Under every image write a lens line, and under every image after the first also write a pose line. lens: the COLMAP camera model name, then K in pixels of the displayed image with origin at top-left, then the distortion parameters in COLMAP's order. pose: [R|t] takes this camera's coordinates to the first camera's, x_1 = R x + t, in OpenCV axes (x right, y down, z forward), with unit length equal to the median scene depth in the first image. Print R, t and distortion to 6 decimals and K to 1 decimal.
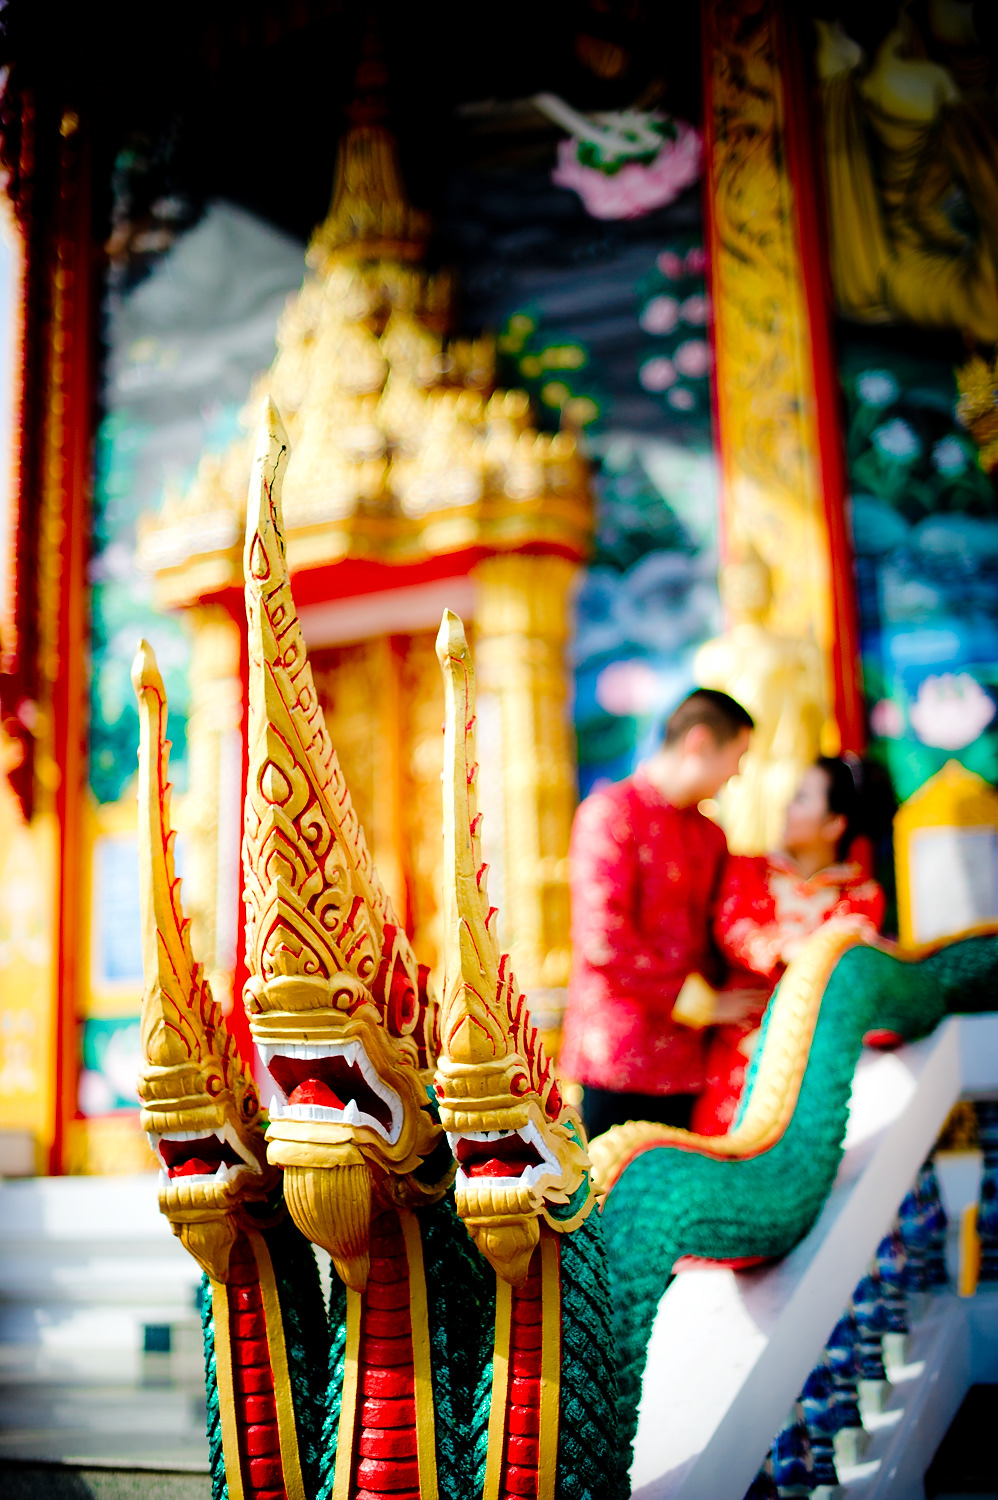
lens RADIAL K [[2235.3, 0, 499.0], [0, 2235.3, 750.0], [0, 0, 1]] dist [-0.129029, 0.027264]
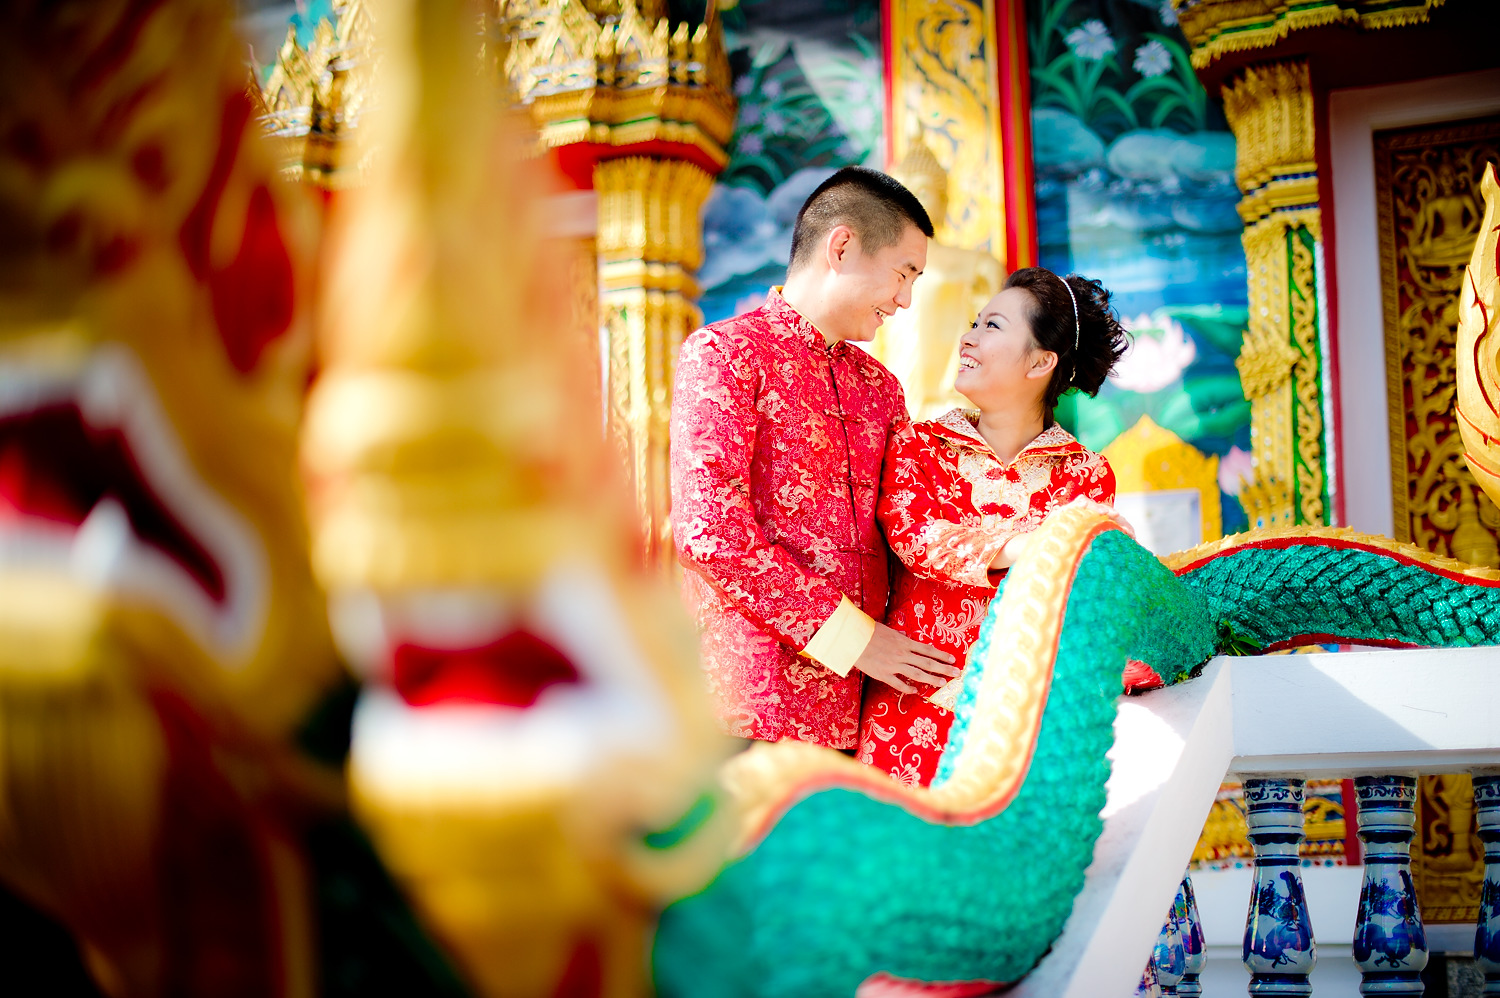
lens RADIAL K [[2213.7, 0, 750.0], [0, 2213.7, 499.0], [0, 0, 1]] dist [-0.116028, -0.052584]
pose [[0.997683, 0.036467, 0.057439, 0.011949], [-0.036846, 0.999306, 0.005555, 0.086894], [-0.057197, -0.007658, 0.998334, 0.367423]]
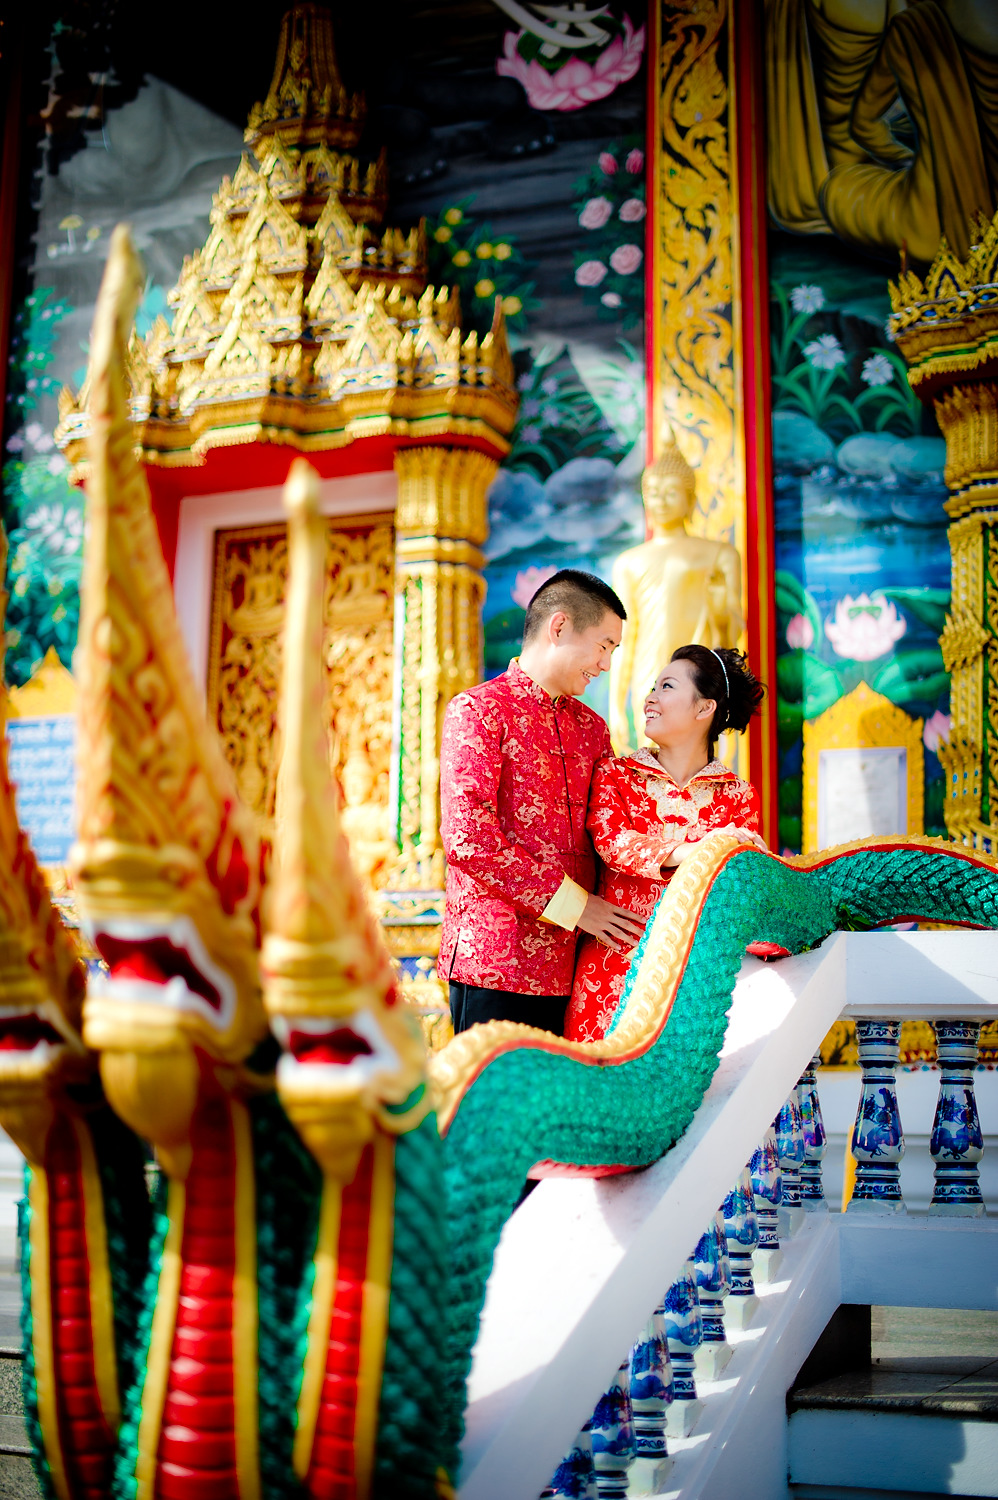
lens RADIAL K [[2213.7, 0, 499.0], [0, 2213.7, 750.0], [0, 0, 1]] dist [-0.116028, -0.052584]
pose [[0.998210, 0.048622, 0.034837, 0.018705], [-0.050070, 0.997863, 0.041973, 0.008091], [-0.032722, -0.043642, 0.998511, 0.039835]]
